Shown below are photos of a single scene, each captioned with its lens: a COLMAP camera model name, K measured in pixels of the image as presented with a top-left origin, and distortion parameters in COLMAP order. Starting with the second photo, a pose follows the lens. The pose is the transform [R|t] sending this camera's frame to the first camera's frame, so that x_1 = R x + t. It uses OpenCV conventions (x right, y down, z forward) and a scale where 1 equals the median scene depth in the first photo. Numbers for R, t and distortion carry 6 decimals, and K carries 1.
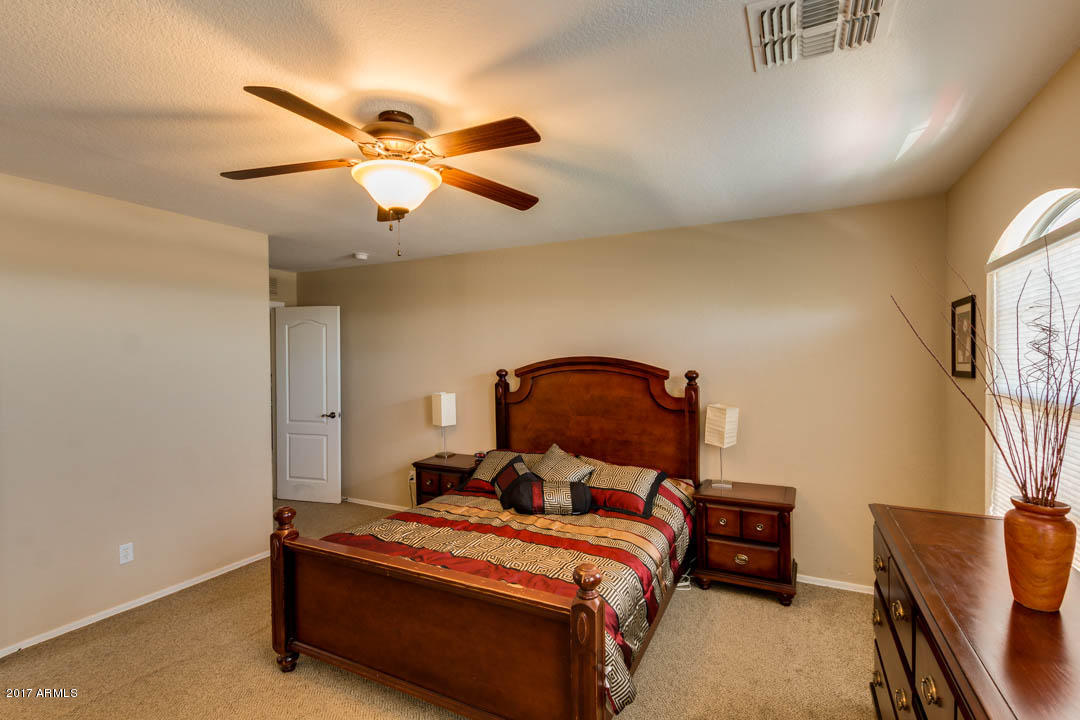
lens RADIAL K [[492.2, 0, 543.2], [0, 492.2, 365.3], [0, 0, 1]] dist [0.003018, 0.000229]
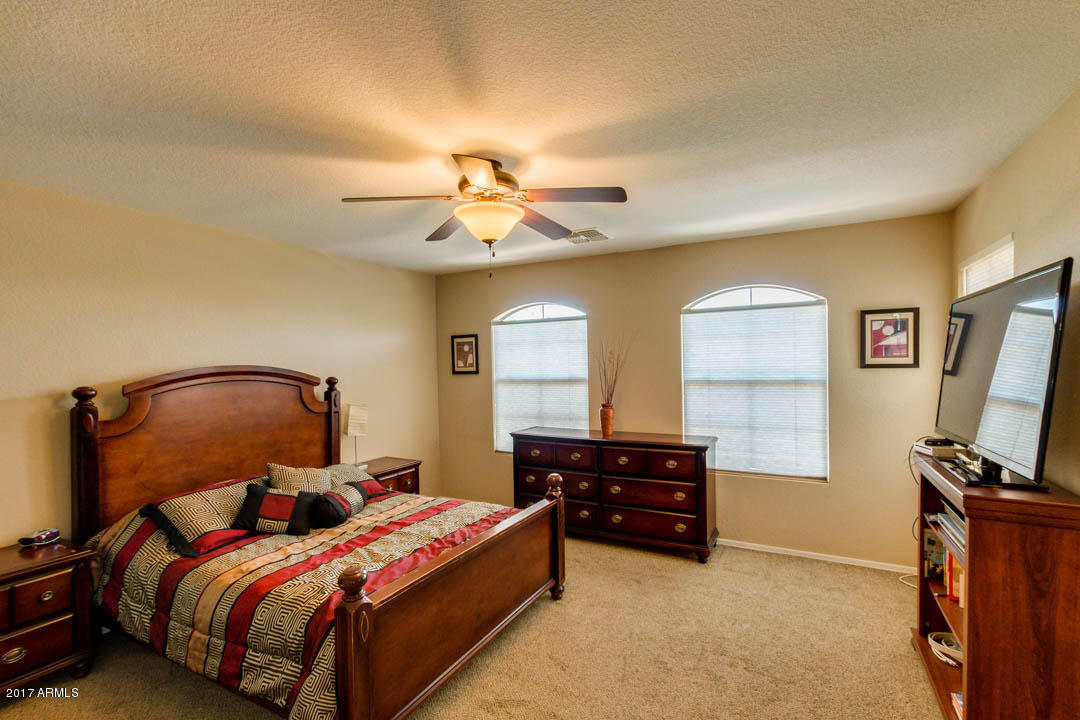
lens RADIAL K [[492.2, 0, 543.2], [0, 492.2, 365.3], [0, 0, 1]] dist [0.003018, 0.000229]
pose [[0.013923, 0.000123, 0.999903, -0.882890], [0.032961, 0.999456, -0.000581, 0.000359], [-0.999360, 0.032966, 0.013911, 0.502898]]
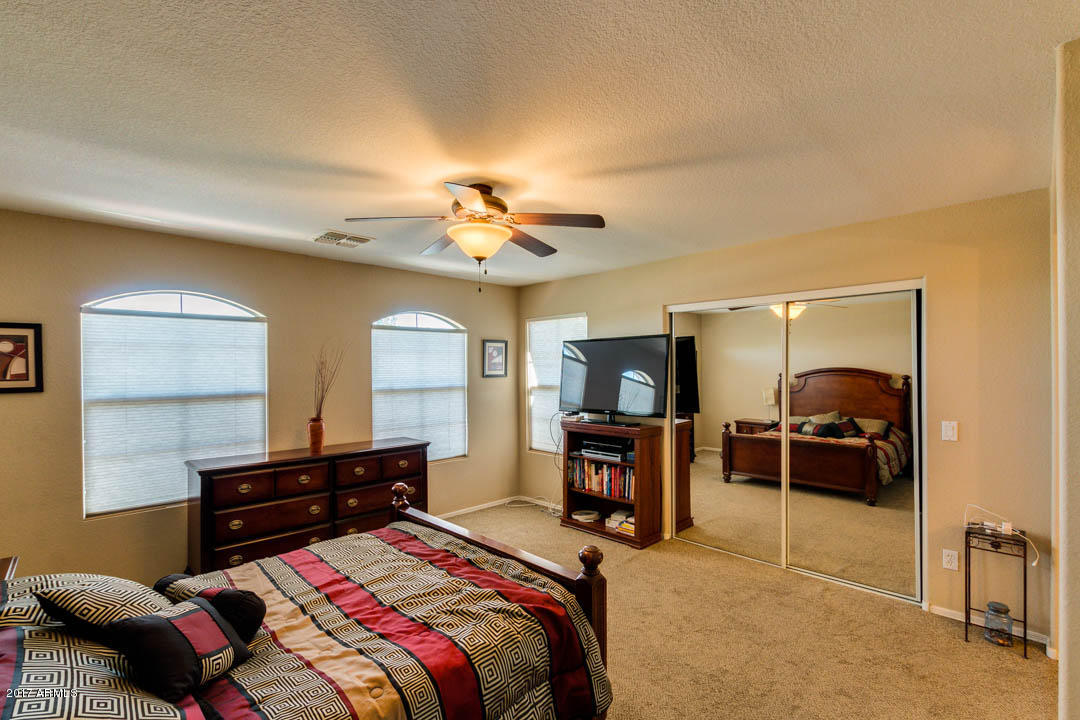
lens RADIAL K [[492.2, 0, 543.2], [0, 492.2, 365.3], [0, 0, 1]] dist [0.003018, 0.000229]
pose [[-0.952621, 0.018980, 0.303566, -0.495224], [0.021260, 0.999765, 0.004206, -0.013549], [-0.303415, 0.010460, -0.952801, 1.295899]]
